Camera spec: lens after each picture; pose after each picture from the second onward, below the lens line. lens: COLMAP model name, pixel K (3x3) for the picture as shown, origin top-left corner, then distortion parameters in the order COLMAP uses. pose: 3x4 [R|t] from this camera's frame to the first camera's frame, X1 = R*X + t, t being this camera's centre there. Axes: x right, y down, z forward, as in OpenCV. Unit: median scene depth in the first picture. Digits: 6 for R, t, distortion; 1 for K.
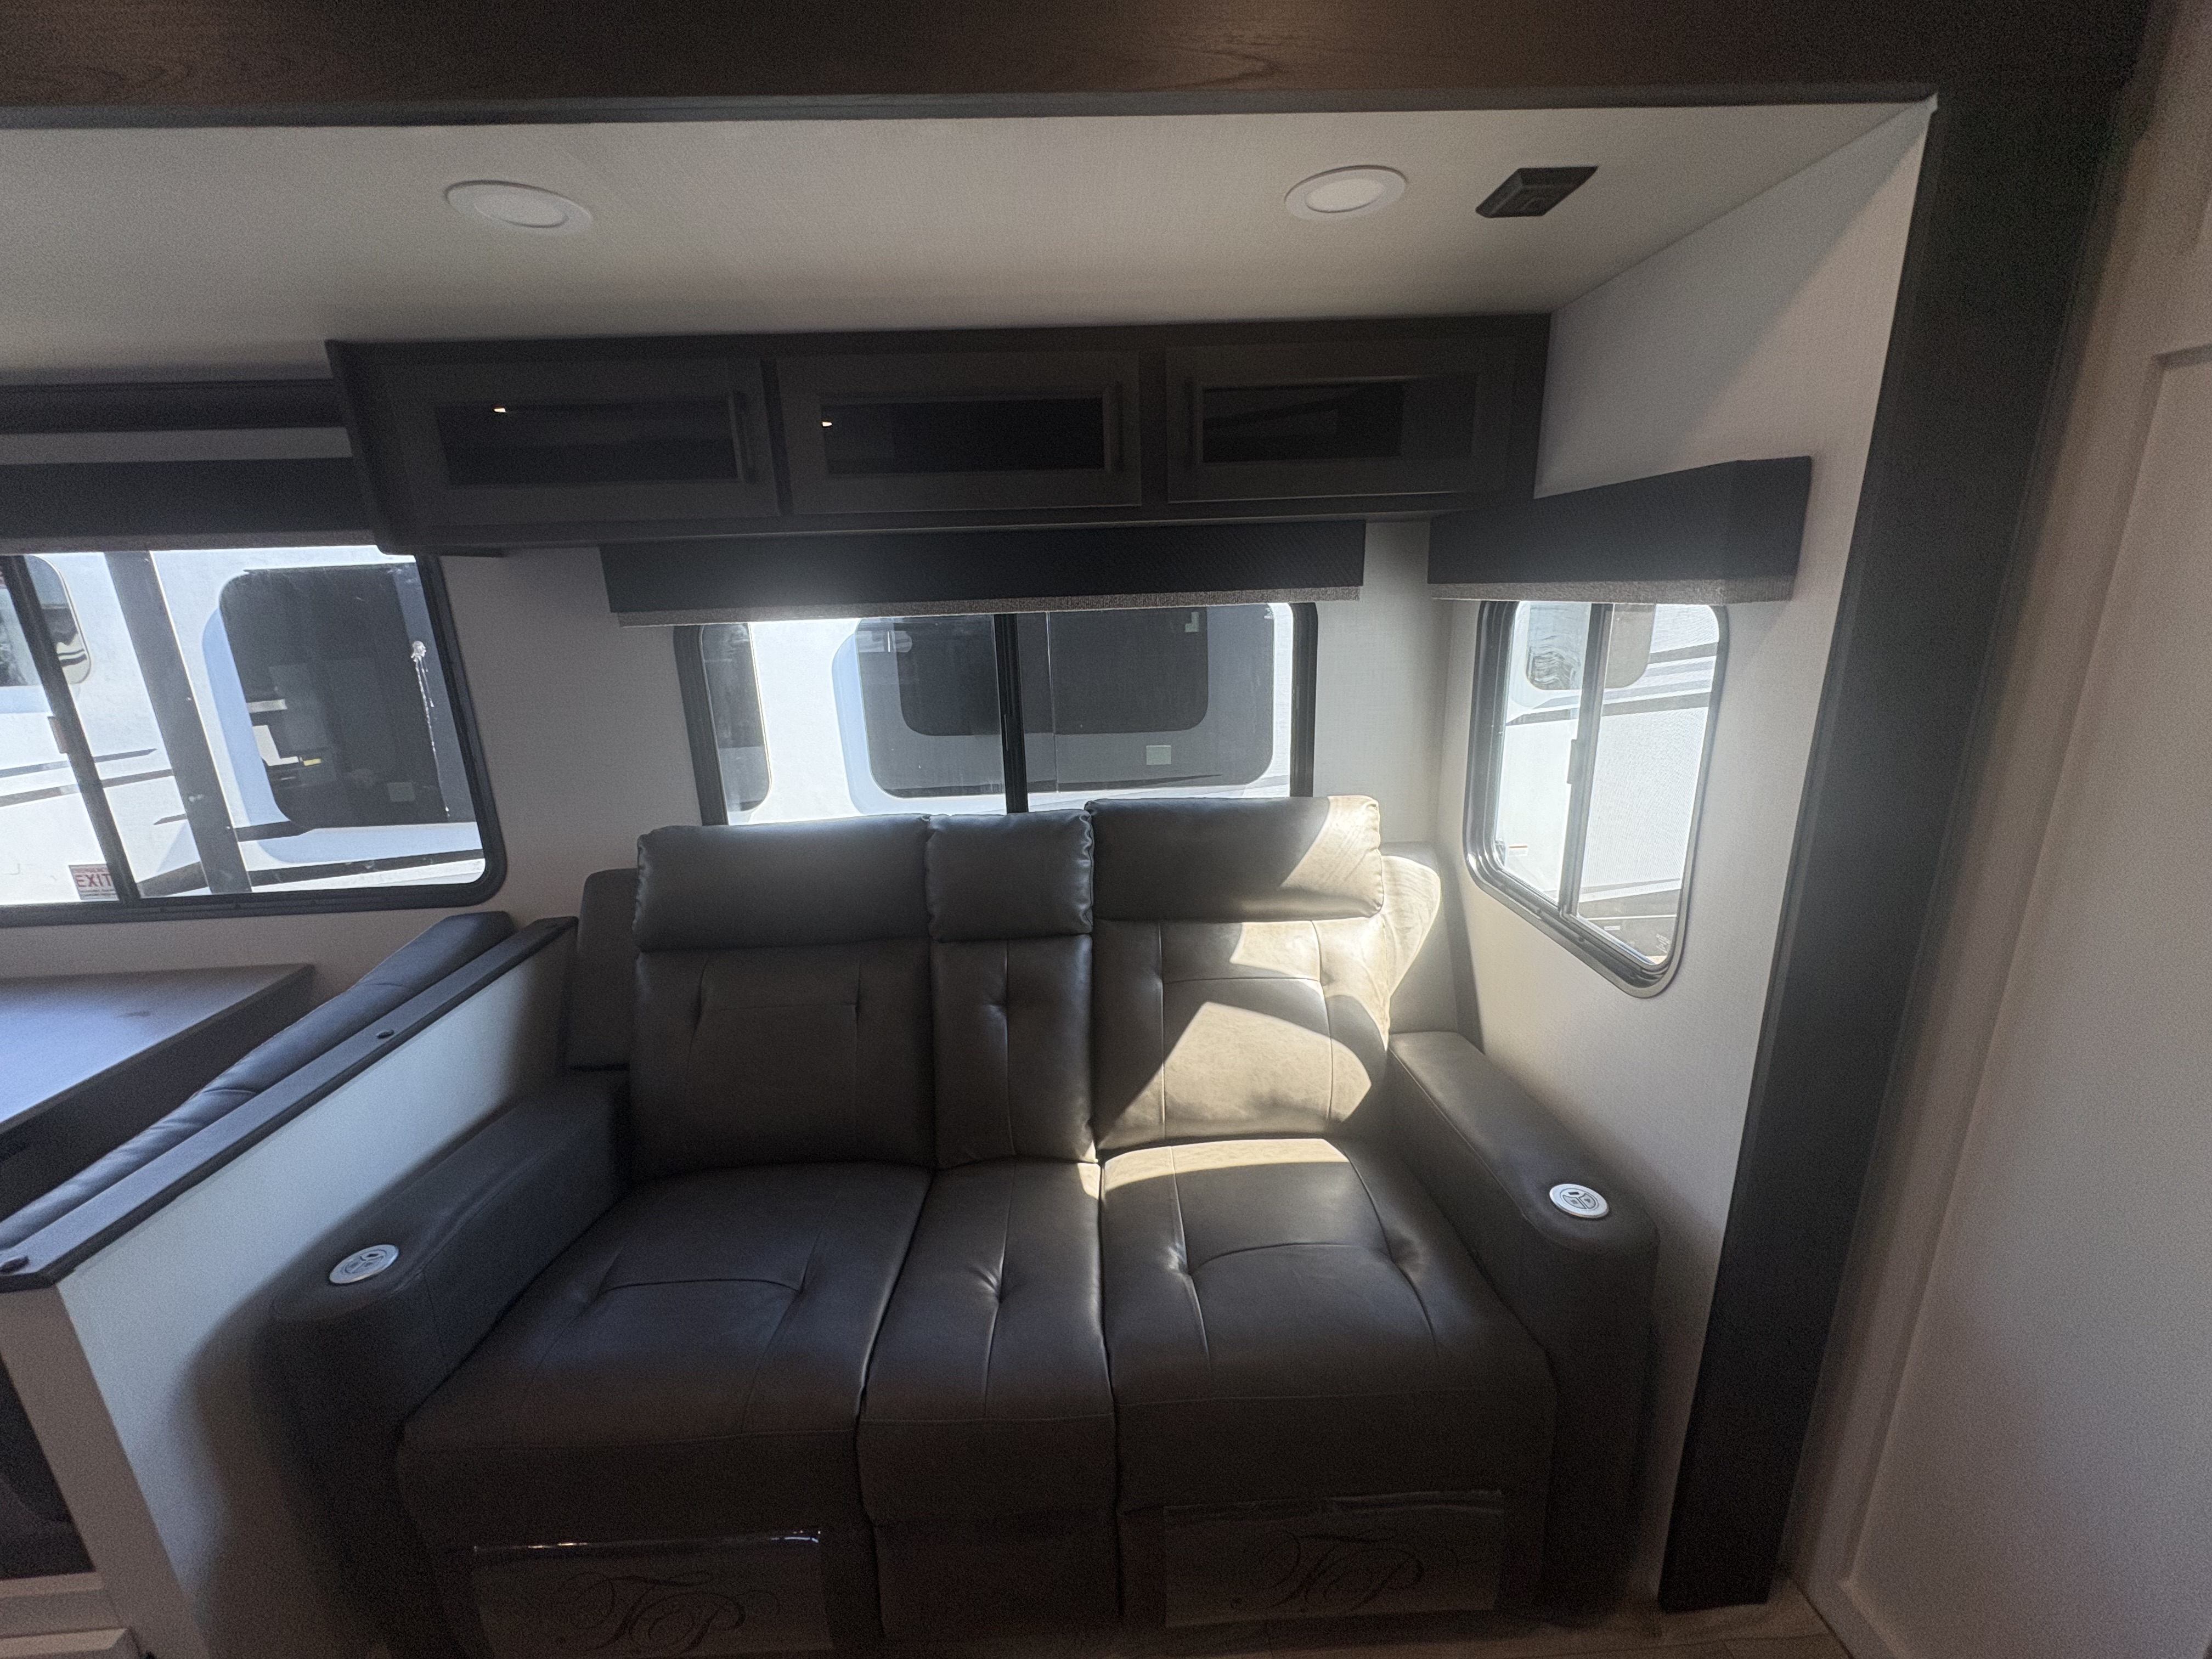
lens RADIAL K [[881.2, 0, 1105.9], [0, 881.2, 822.9], [0, 0, 1]] dist [0.000192, -0.000416]
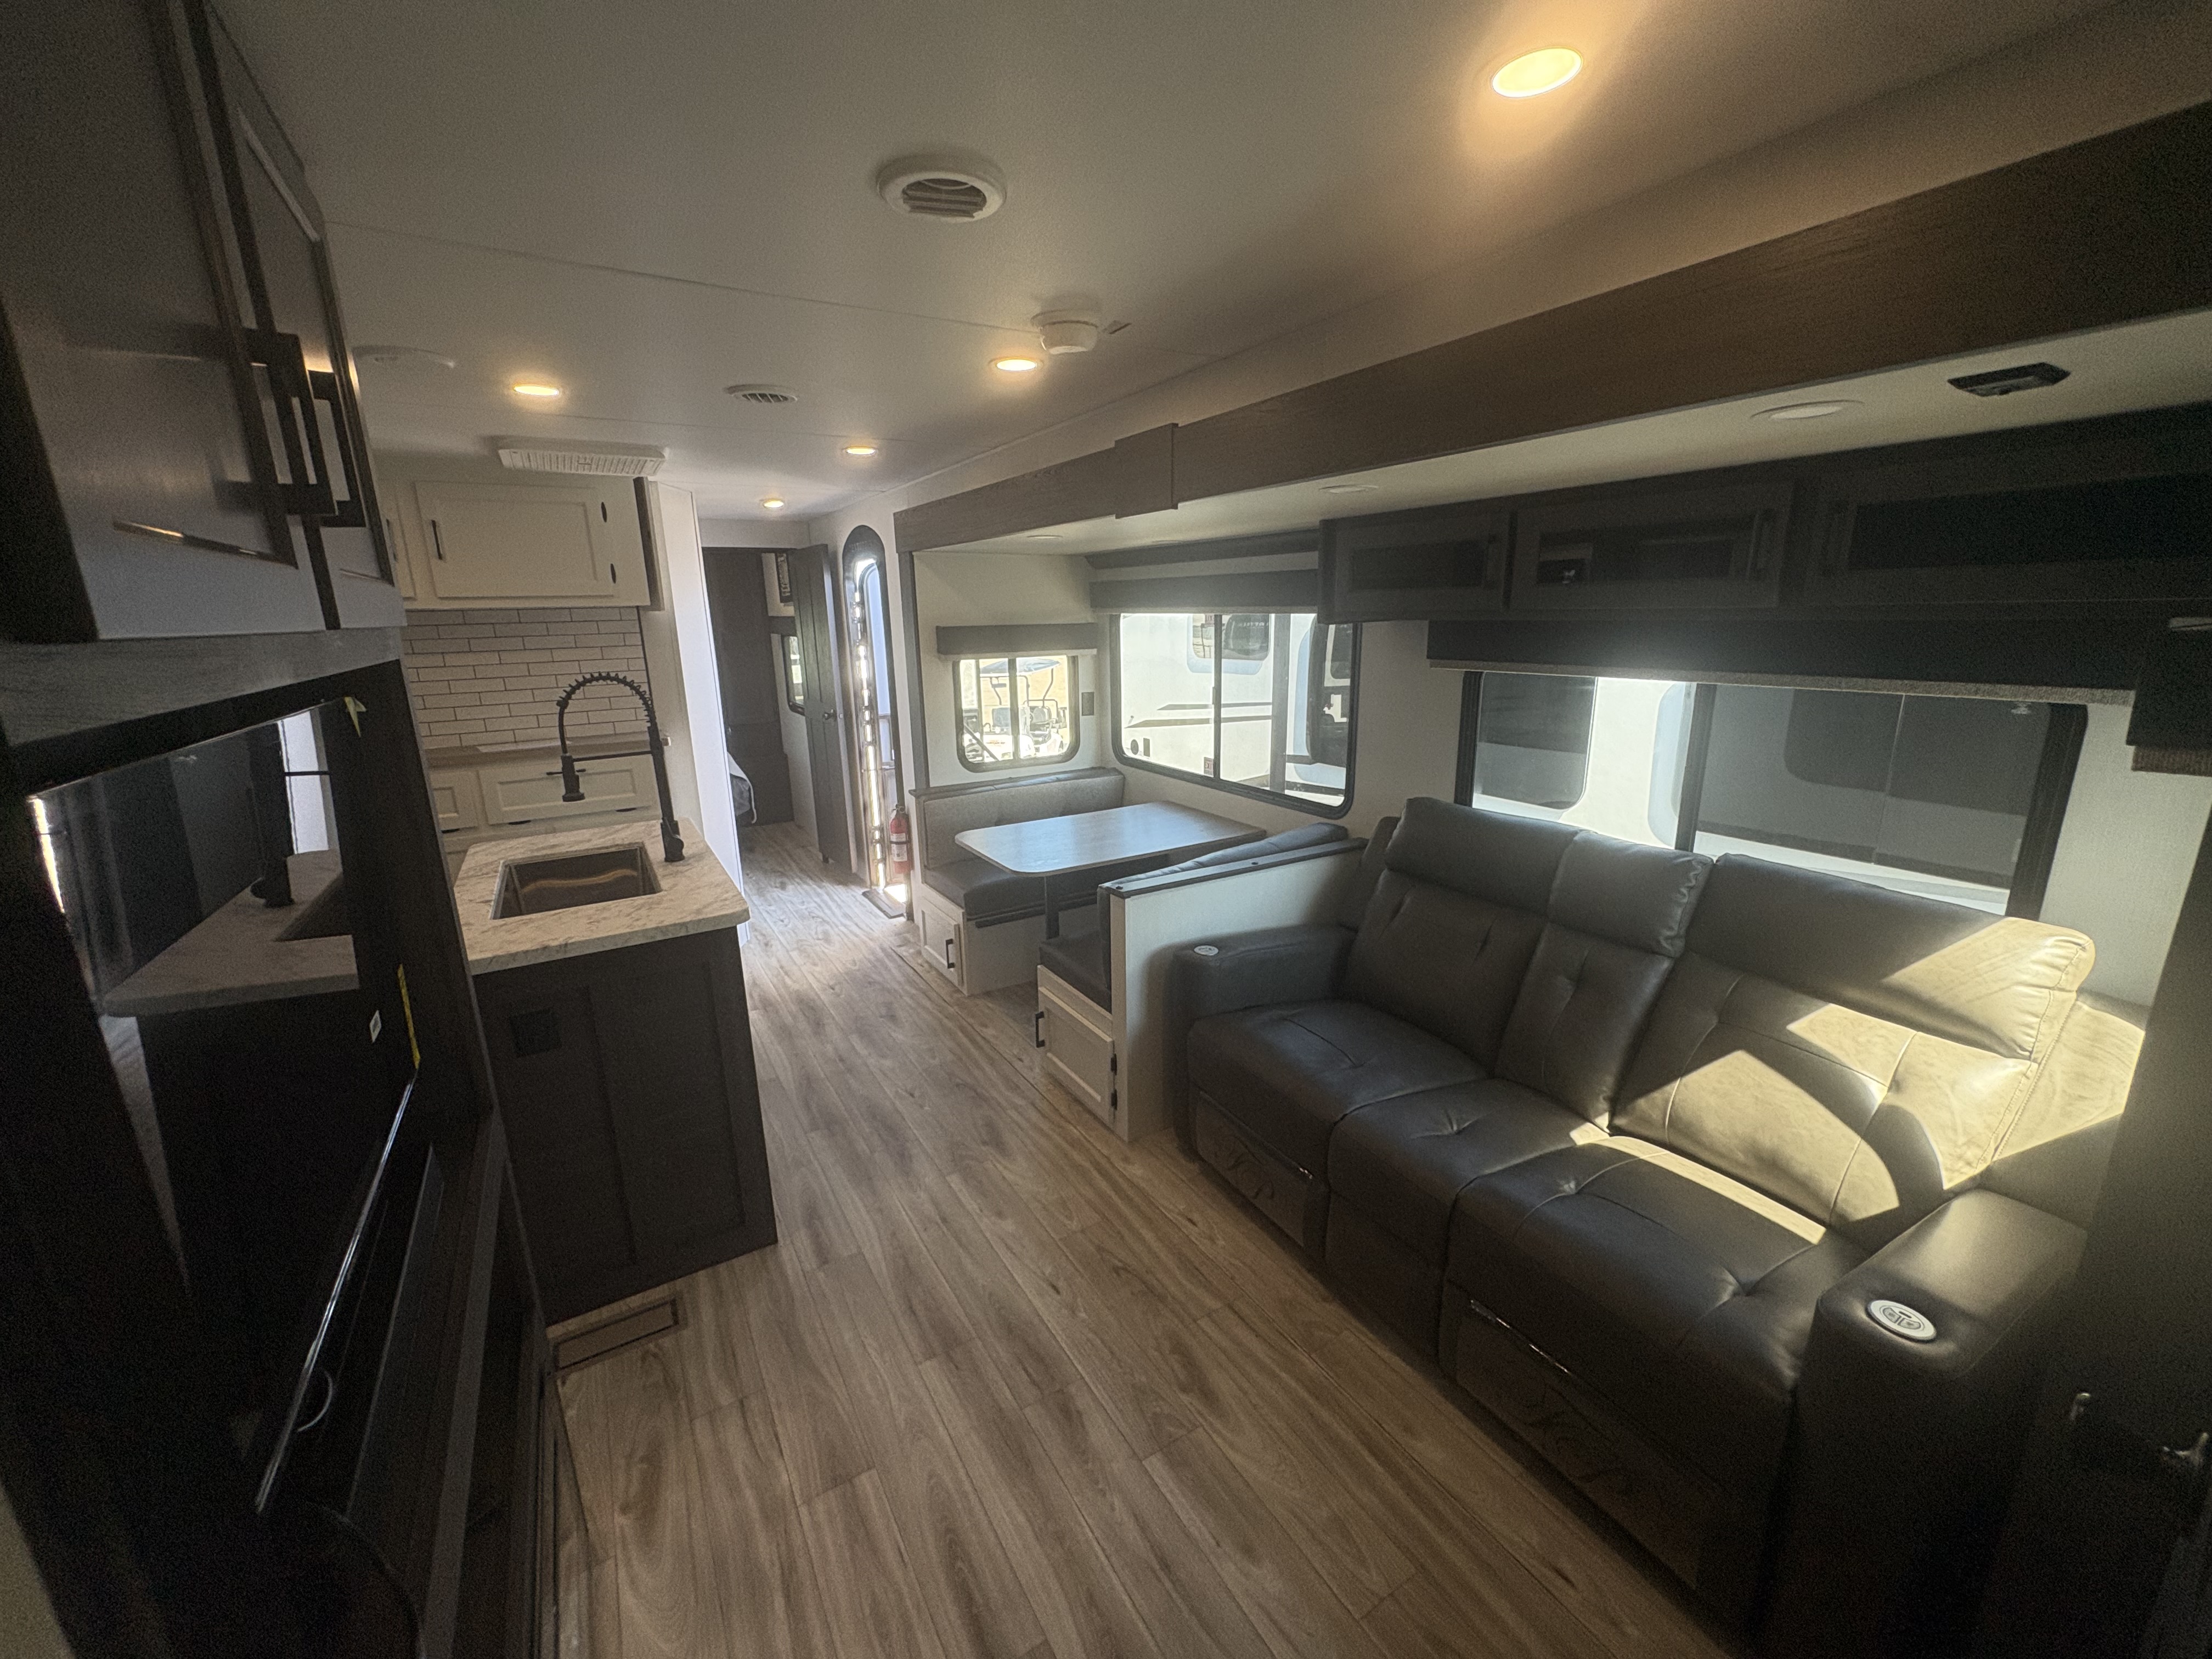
lens RADIAL K [[881.2, 0, 1105.9], [0, 881.2, 822.9], [0, 0, 1]] dist [0.000192, -0.000416]
pose [[0.470162, 0.231497, -0.851679, 0.604864], [-0.223237, 0.964801, 0.139009, -0.044904], [0.853881, 0.124769, 0.505292, -0.270616]]
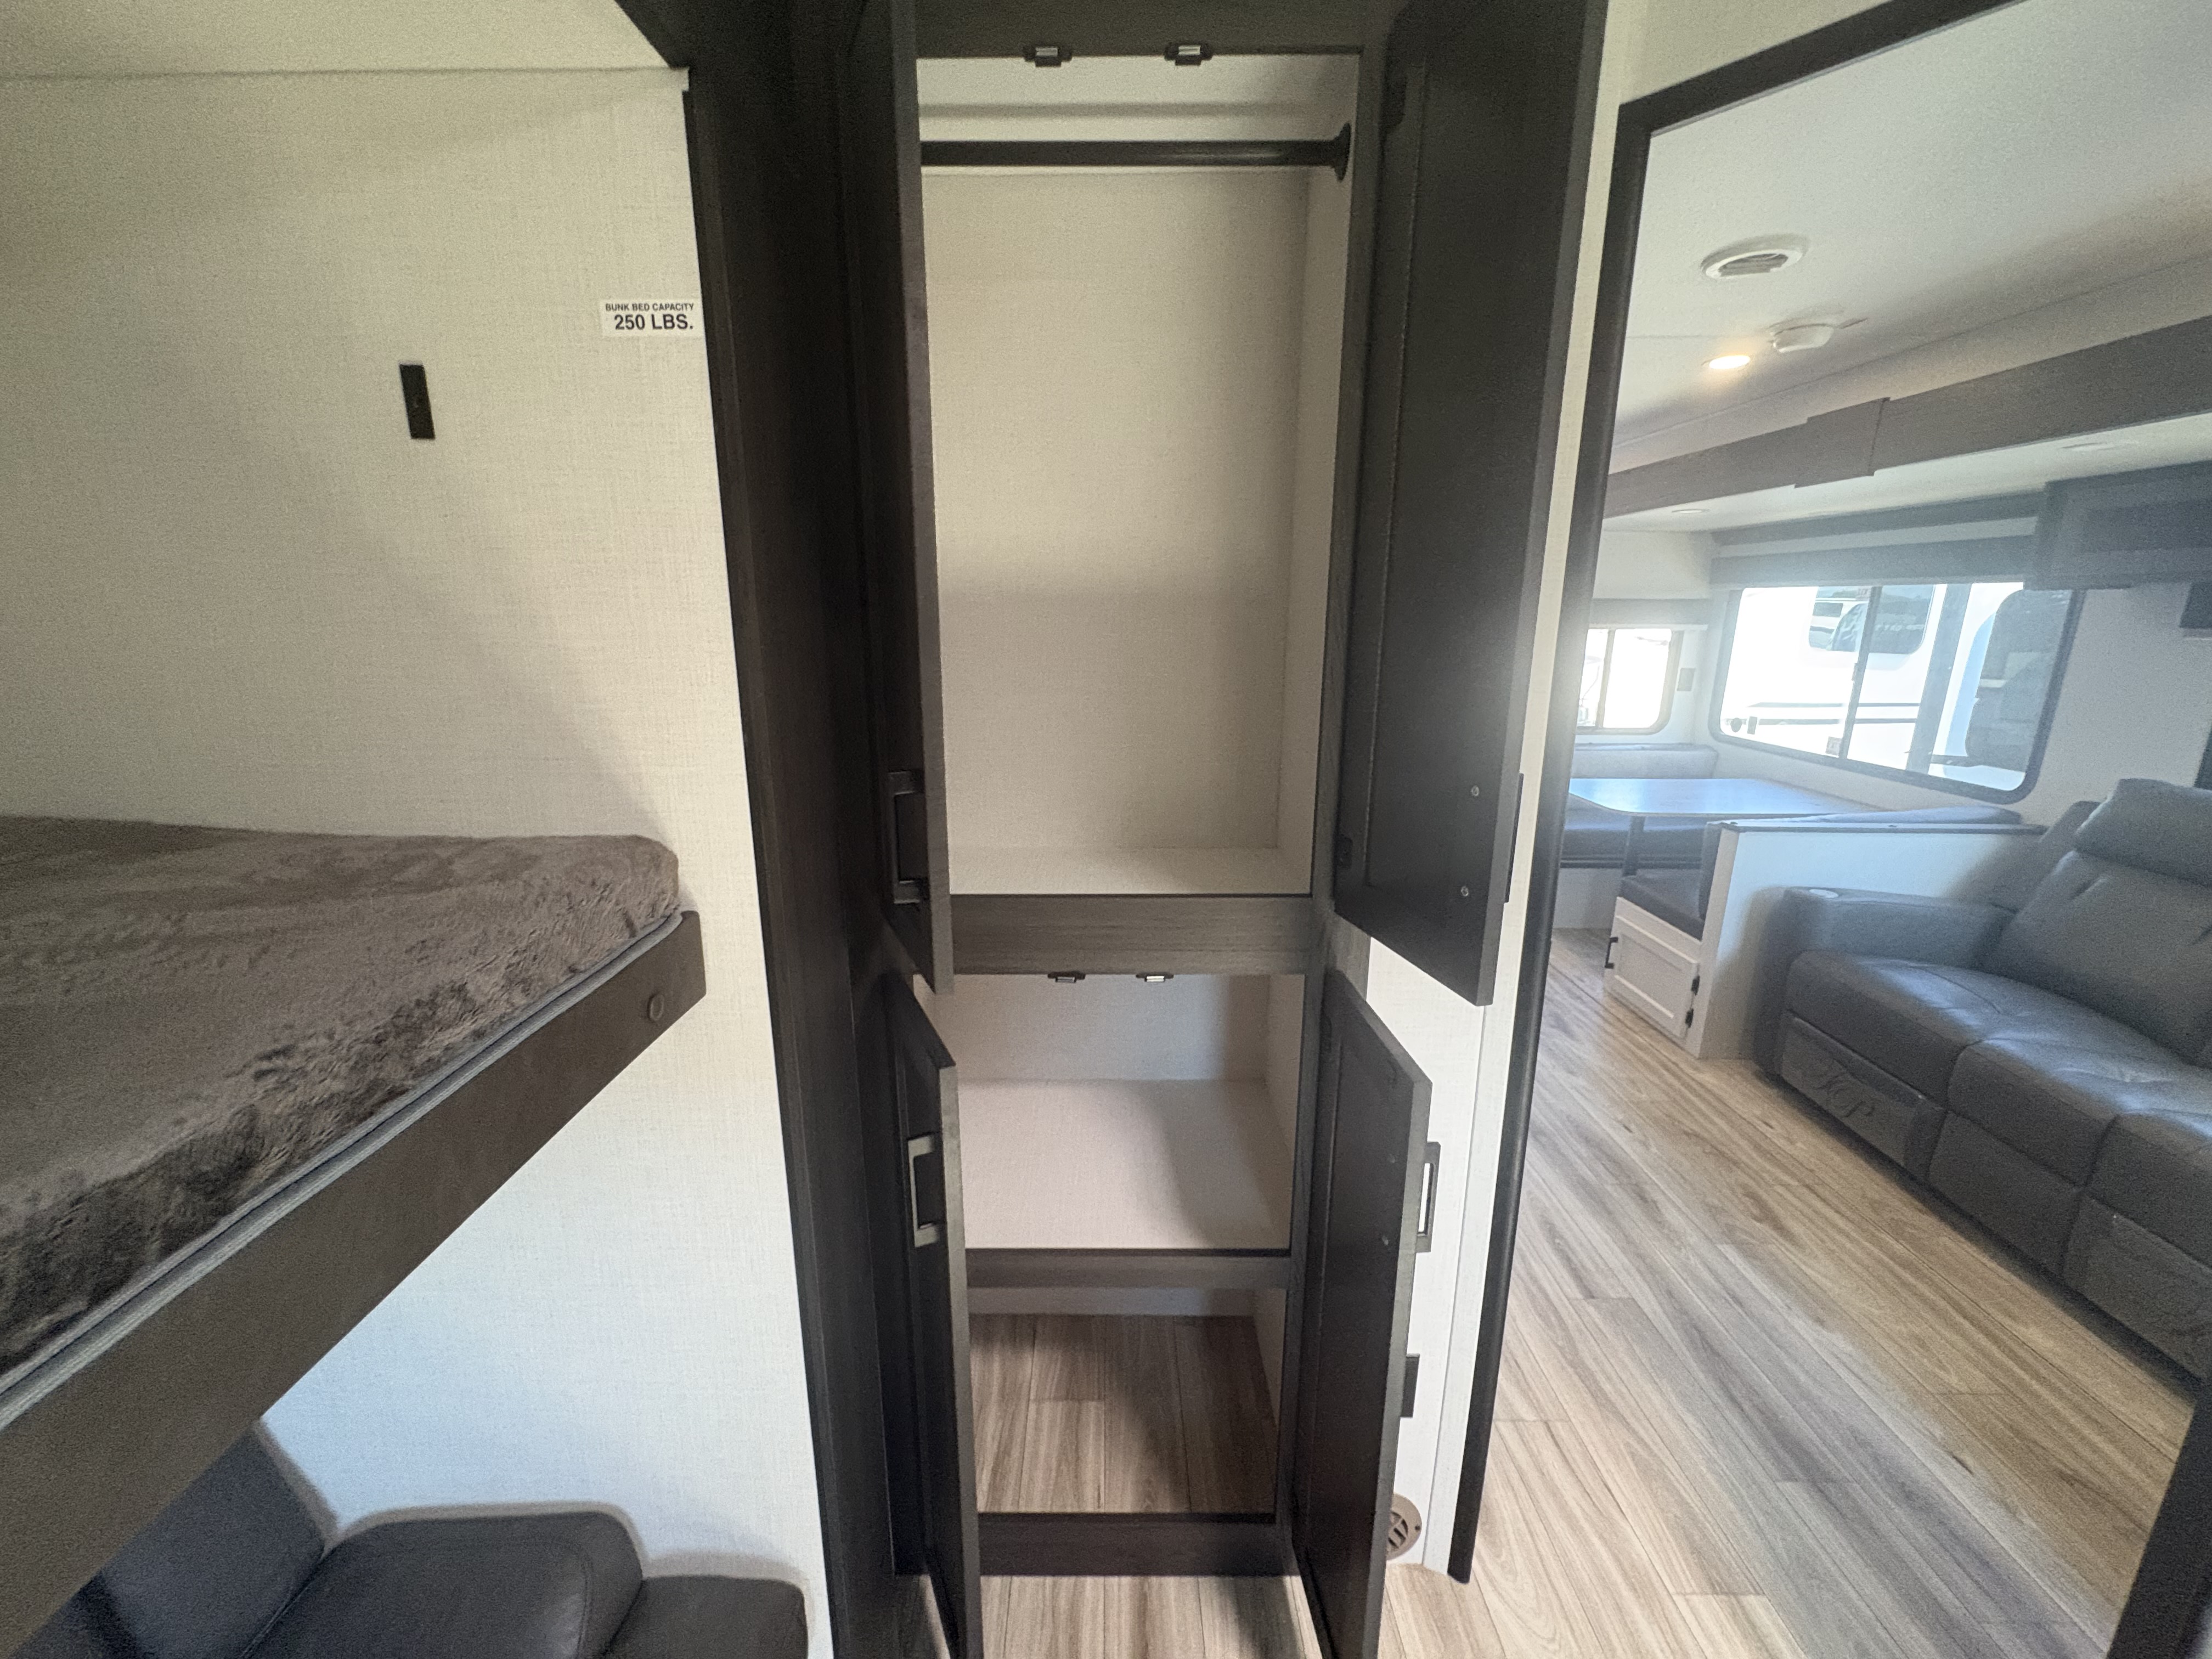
lens RADIAL K [[881.2, 0, 1105.9], [0, 881.2, 822.9], [0, 0, 1]] dist [0.000192, -0.000416]
pose [[-0.055628, 0.267916, -0.961835, 1.037332], [-0.259275, 0.926404, 0.273042, 0.120379], [0.964200, 0.264569, 0.017929, -0.659883]]
